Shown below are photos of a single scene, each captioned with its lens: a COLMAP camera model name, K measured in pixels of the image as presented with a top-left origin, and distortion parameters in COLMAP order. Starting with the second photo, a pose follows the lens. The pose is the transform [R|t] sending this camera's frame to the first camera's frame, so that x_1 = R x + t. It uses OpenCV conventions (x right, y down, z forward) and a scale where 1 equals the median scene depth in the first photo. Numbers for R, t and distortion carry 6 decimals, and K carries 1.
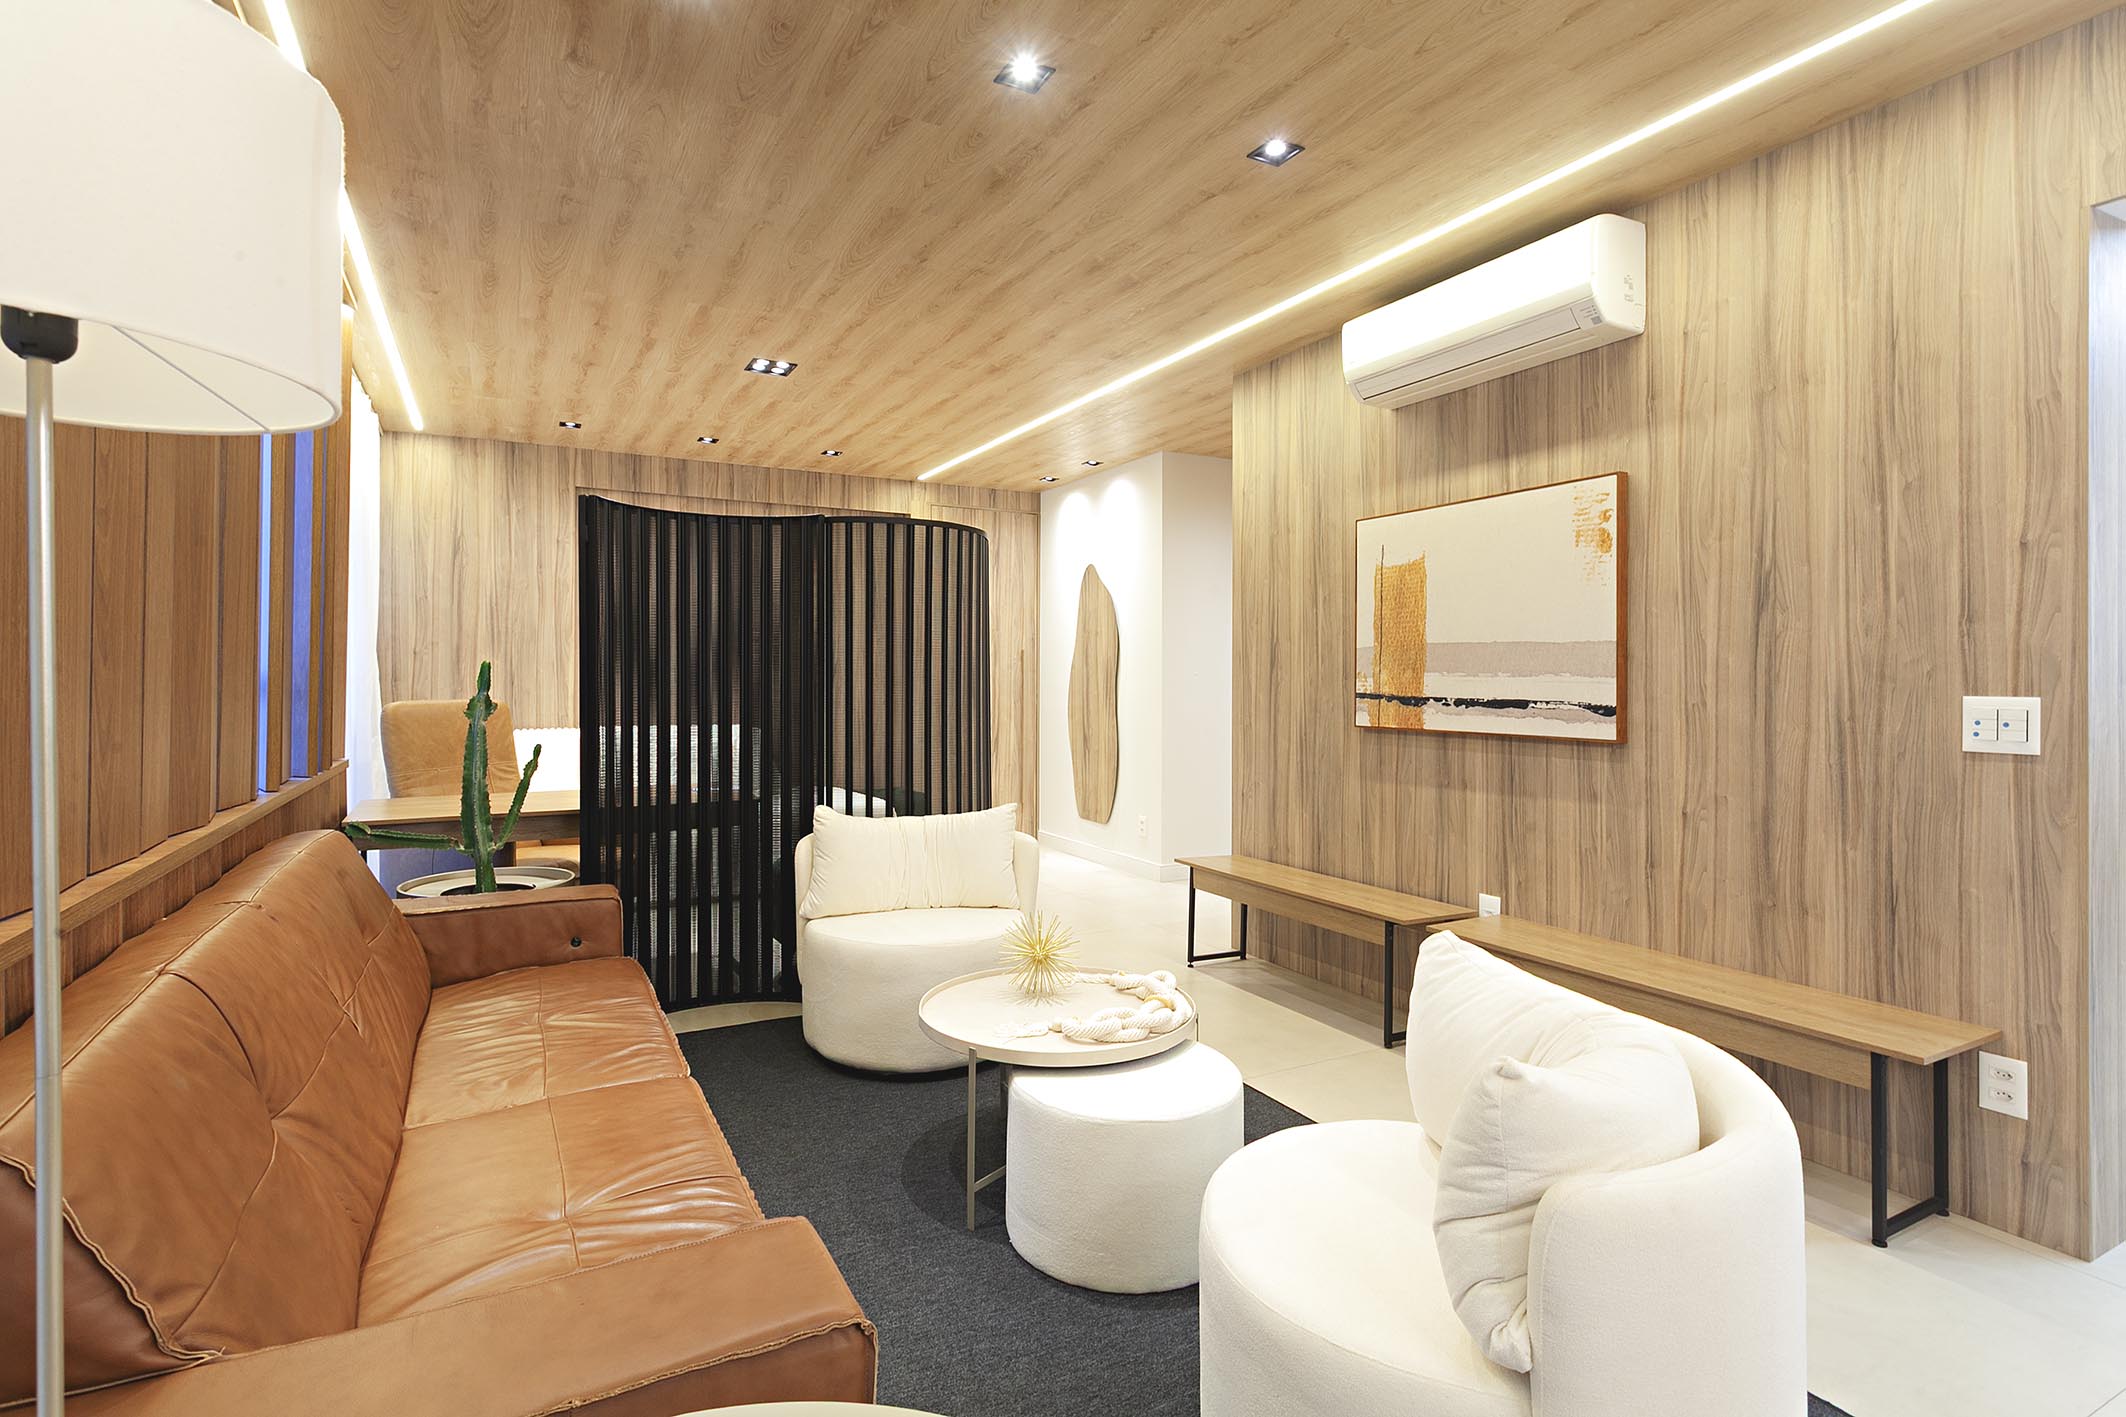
lens RADIAL K [[959.2, 0, 982.7], [0, 959.2, 657.2], [0, 0, 1]] dist [-0.009878, 0.000860]
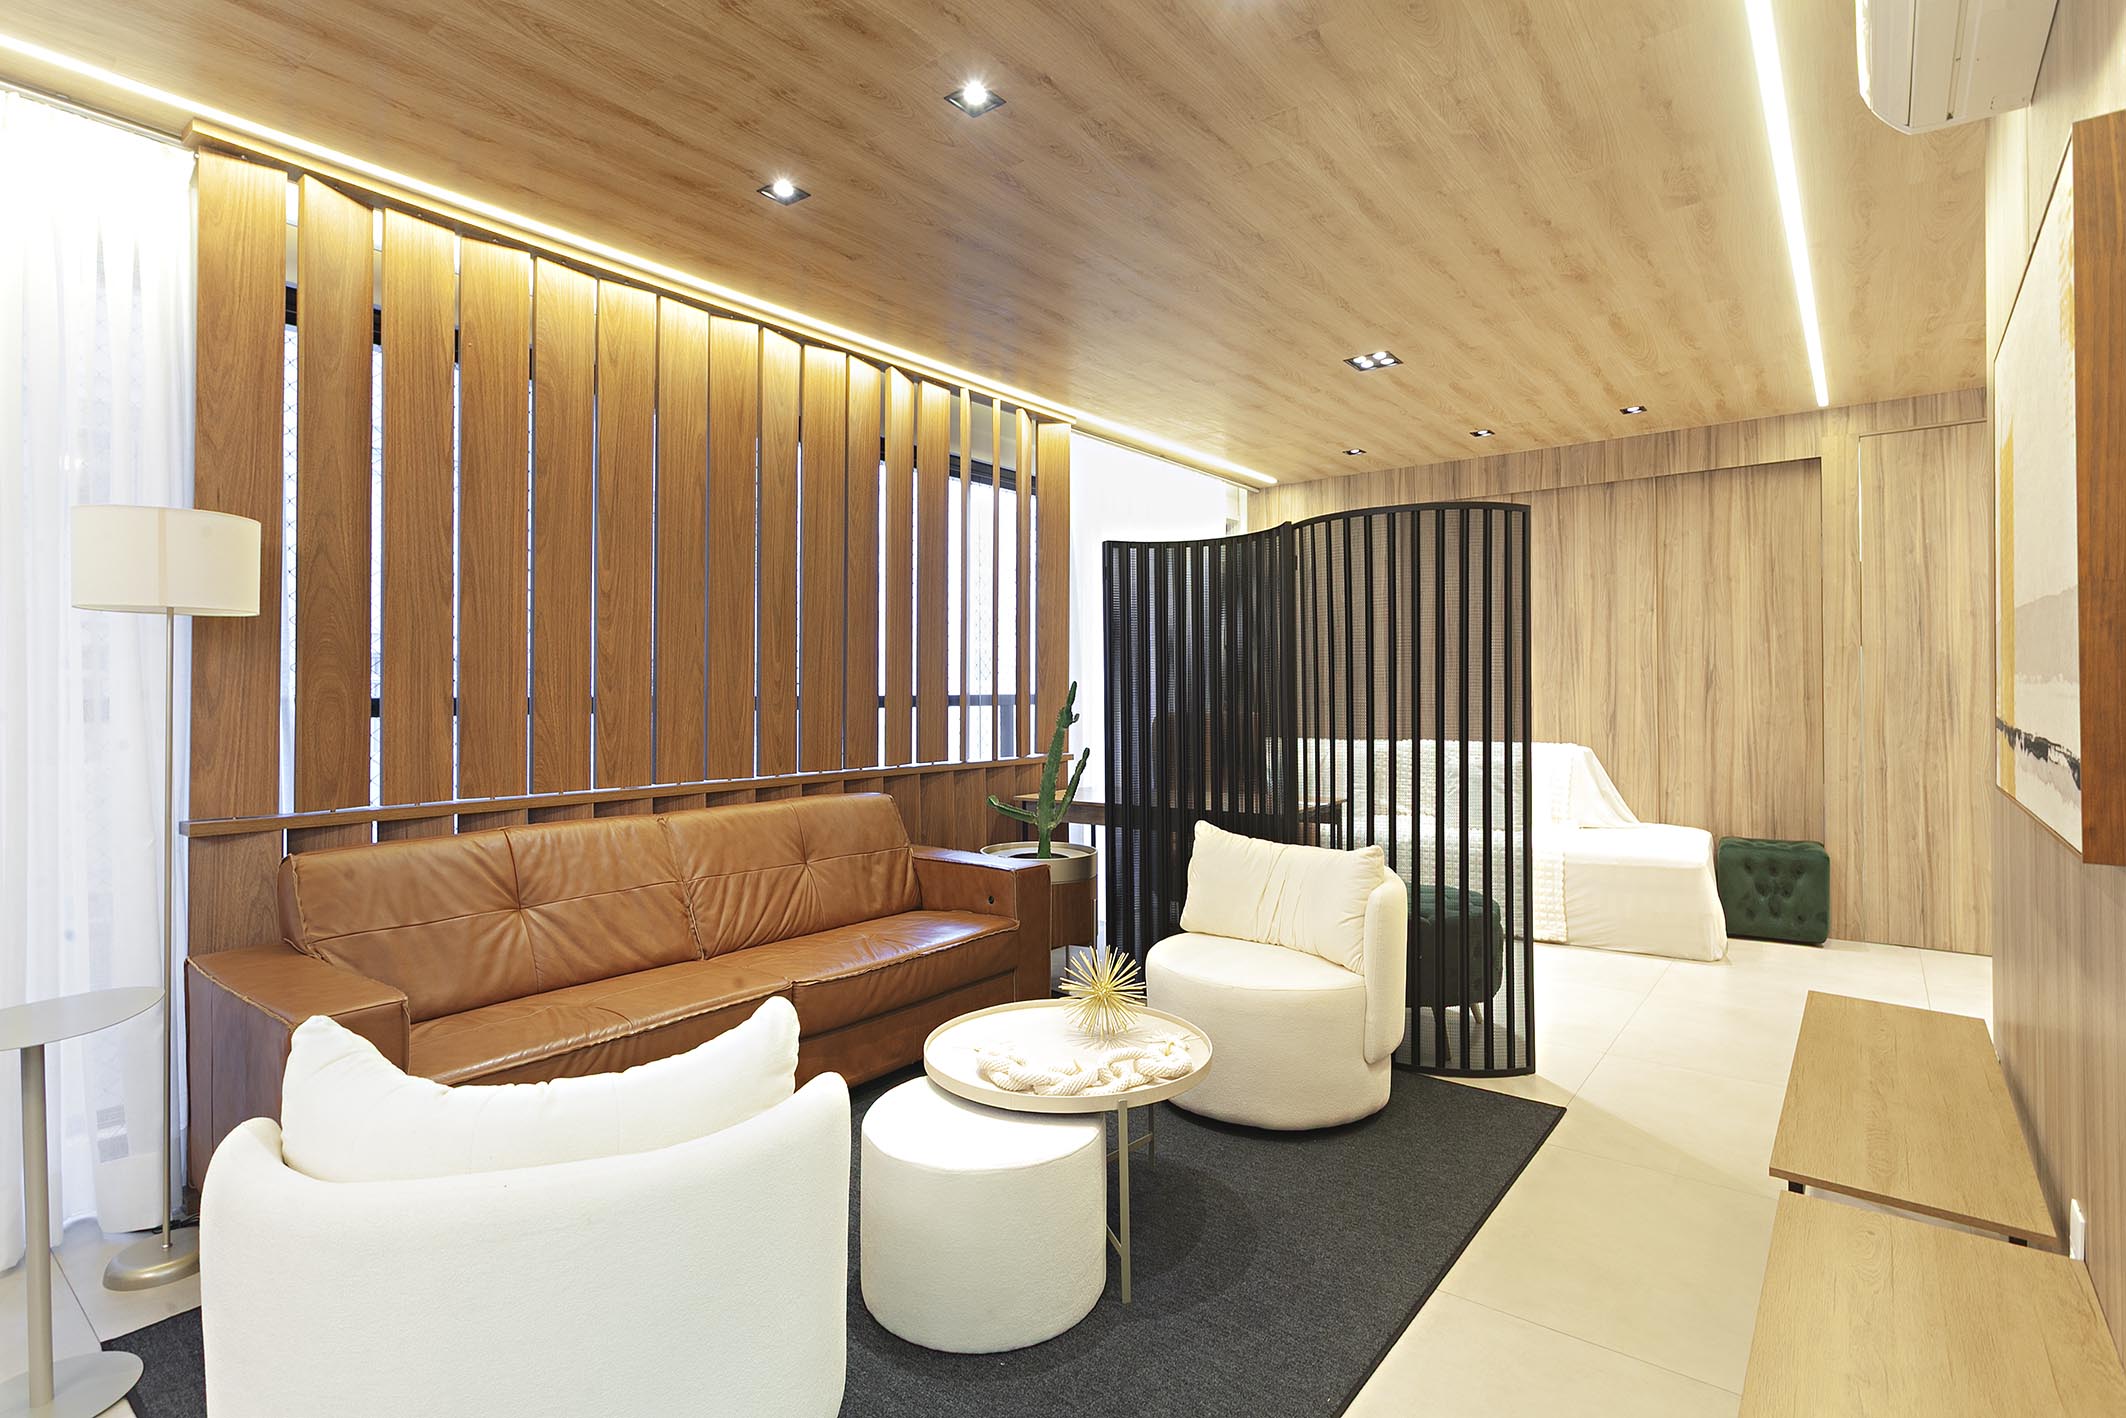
lens RADIAL K [[998.0, 0, 1102.2], [0, 998.0, 664.0], [0, 0, 1]] dist [-0.008567, 0.001499]
pose [[0.482749, -0.031187, -0.875203, 0.671796], [0.027107, 0.999419, -0.020661, 0.009975], [0.875339, -0.013750, 0.483314, 0.391243]]
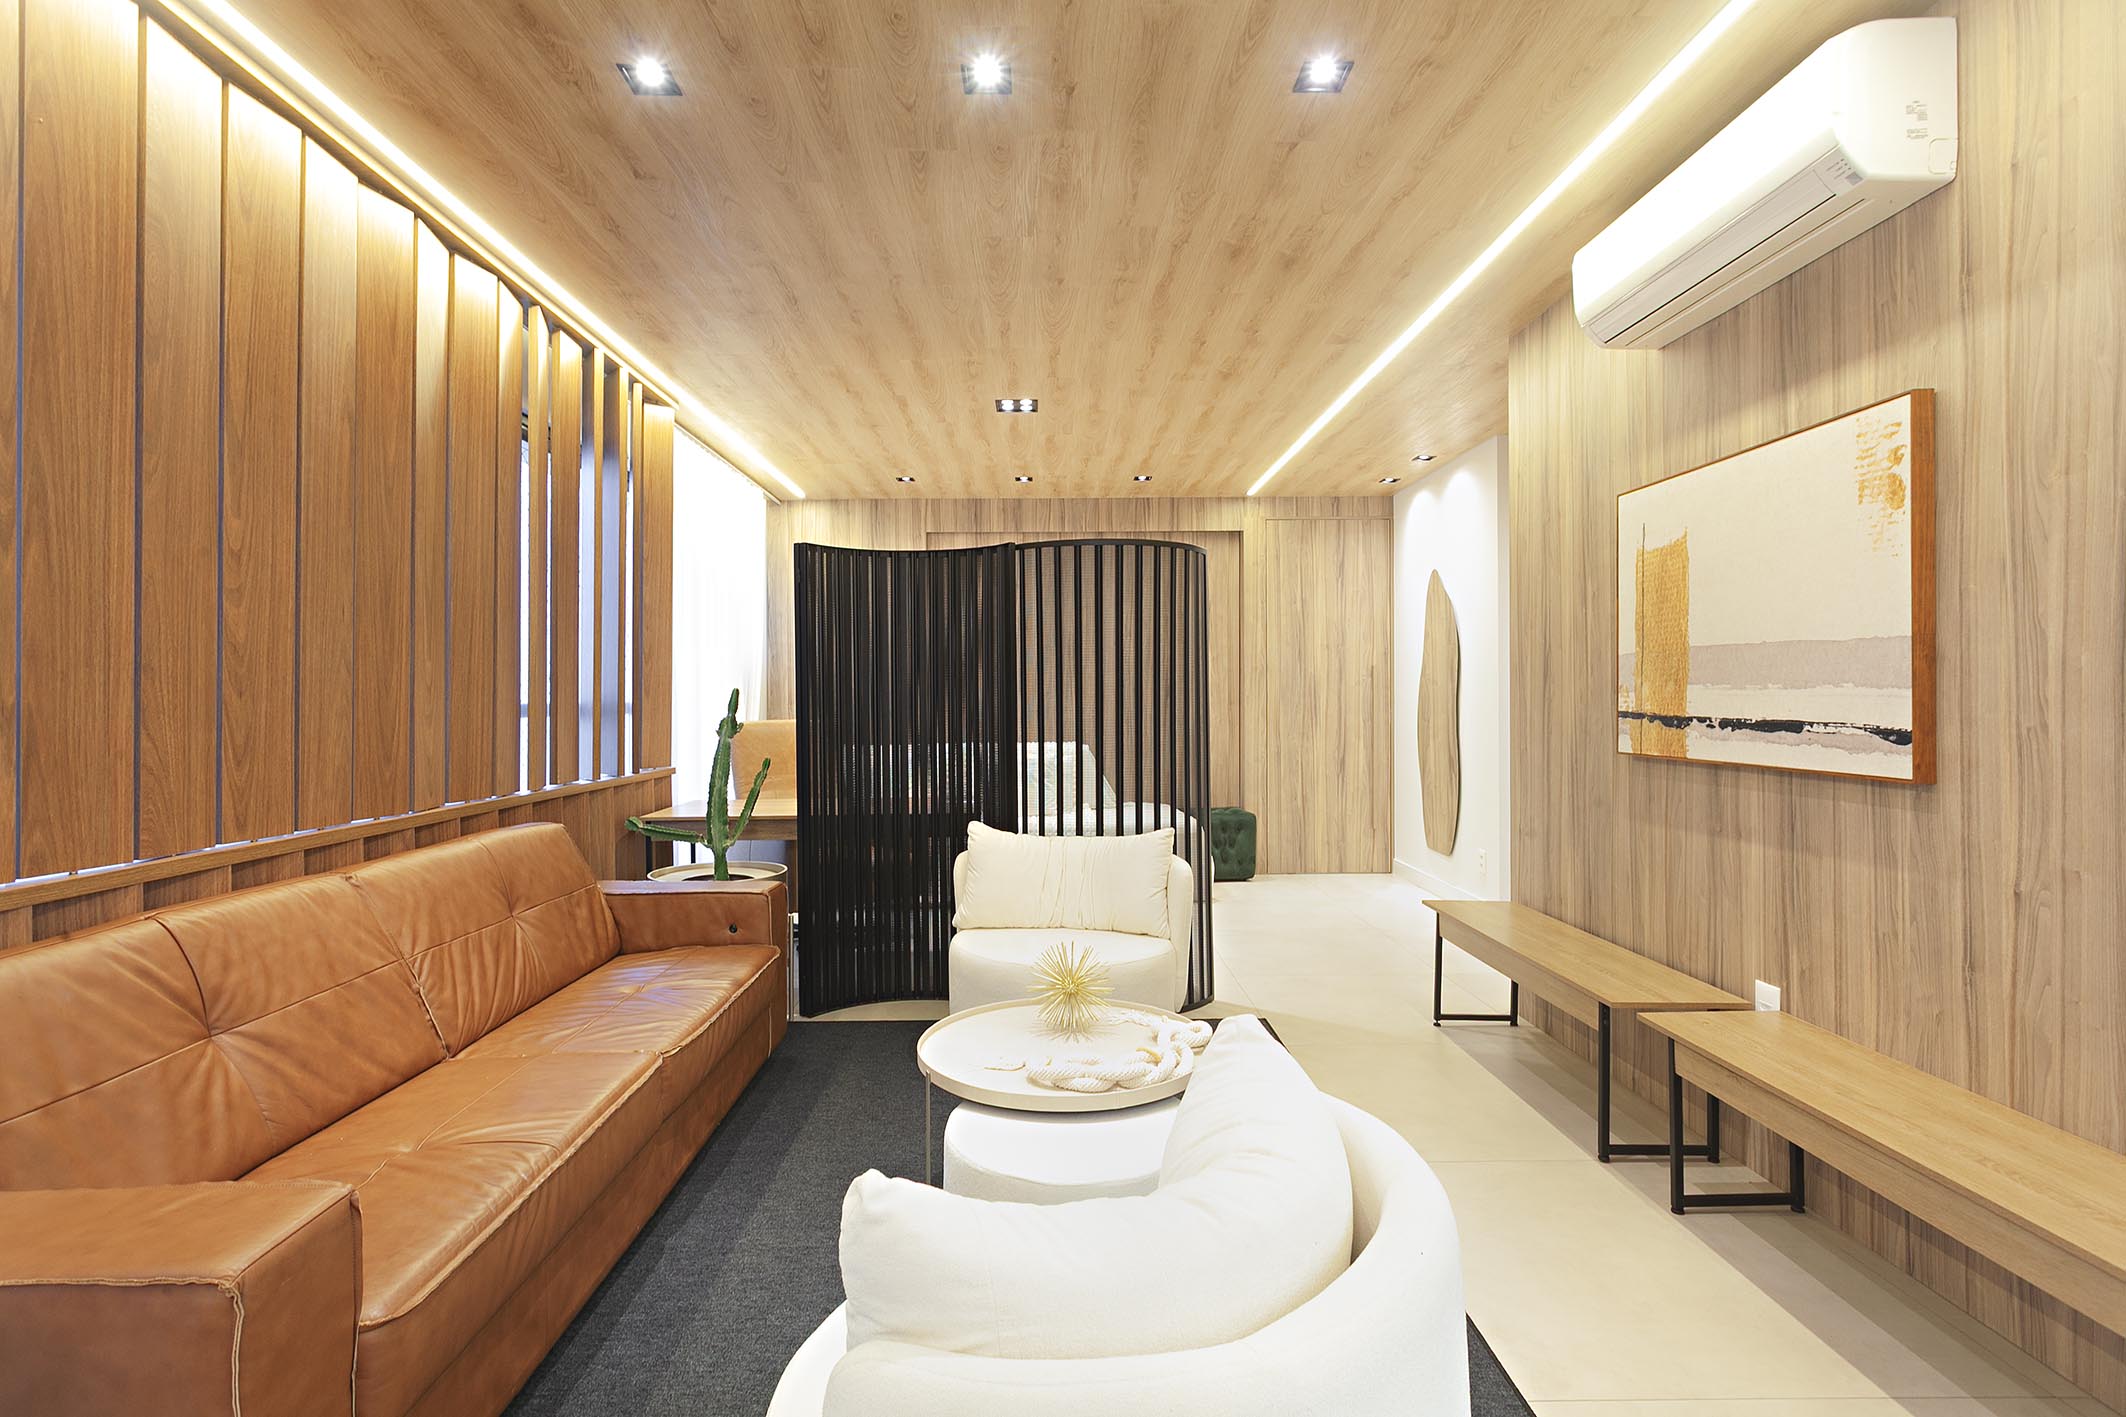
lens RADIAL K [[927.8, 0, 1064.1], [0, 927.8, 679.6], [0, 0, 1]] dist [-0.004418, 0.000194]
pose [[0.906695, -0.018627, -0.421375, 0.344527], [0.020189, 0.999796, -0.000755, 0.002578], [0.421303, -0.007822, 0.906886, 0.121317]]
